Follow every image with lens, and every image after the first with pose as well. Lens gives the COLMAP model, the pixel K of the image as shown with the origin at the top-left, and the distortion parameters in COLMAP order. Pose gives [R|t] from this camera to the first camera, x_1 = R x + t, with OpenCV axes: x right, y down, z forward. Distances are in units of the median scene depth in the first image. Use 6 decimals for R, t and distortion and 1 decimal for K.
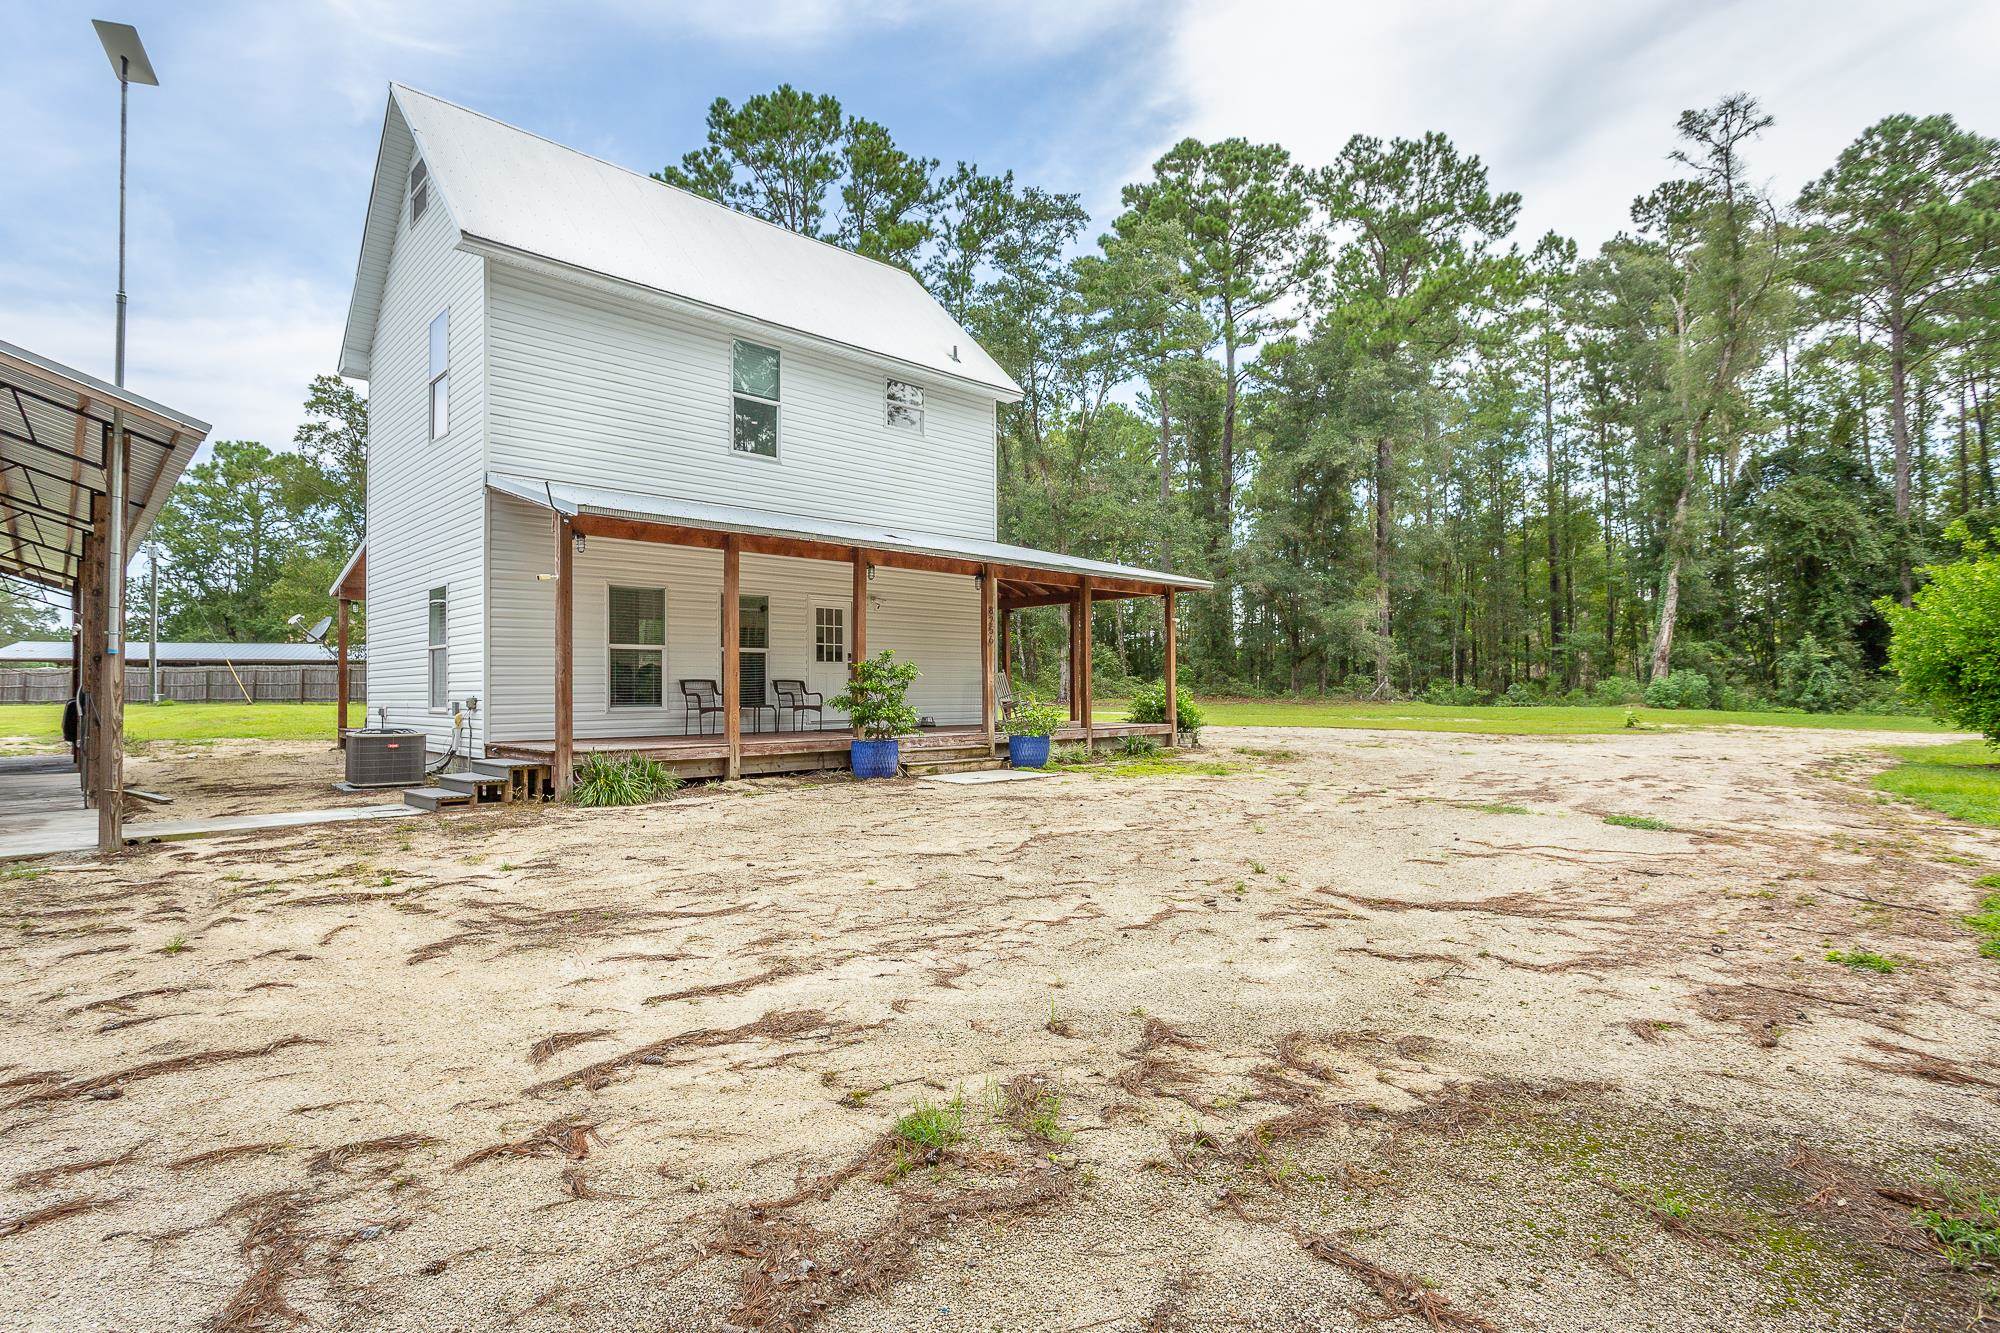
lens RADIAL K [[946.1, 0, 999.3], [0, 946.1, 656.3], [0, 0, 1]] dist [0.009308, -0.000544]
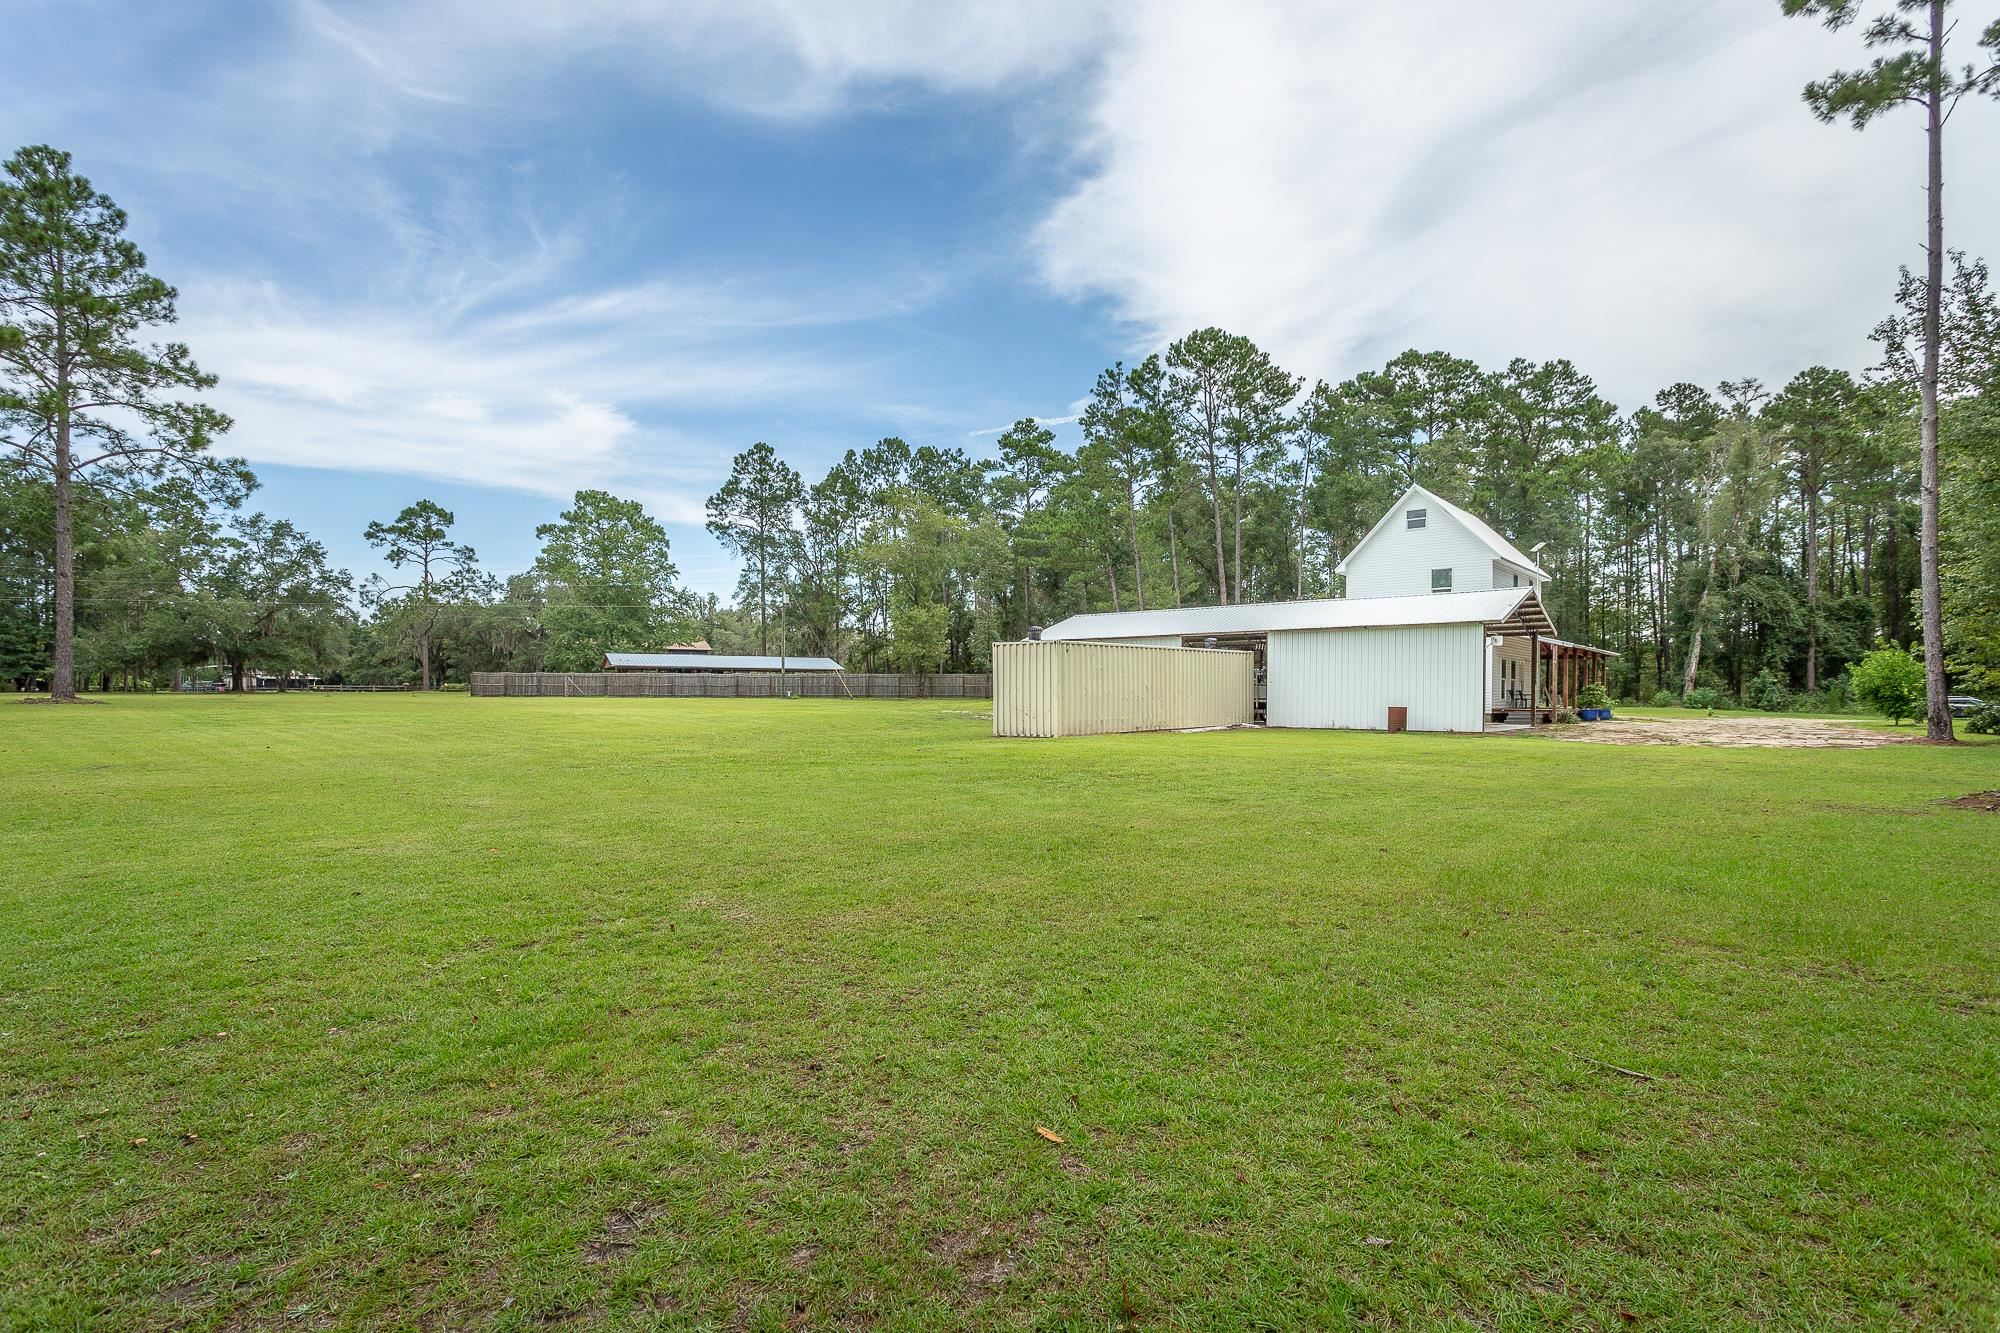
lens RADIAL K [[946.1, 0, 1001.5], [0, 946.1, 696.5], [0, 0, 1]] dist [0.009308, -0.000544]
pose [[0.994212, 0.010210, 0.106952, -0.710009], [-0.013931, 0.999321, 0.034107, -0.010007], [-0.106531, -0.035400, 0.993679, -0.577220]]
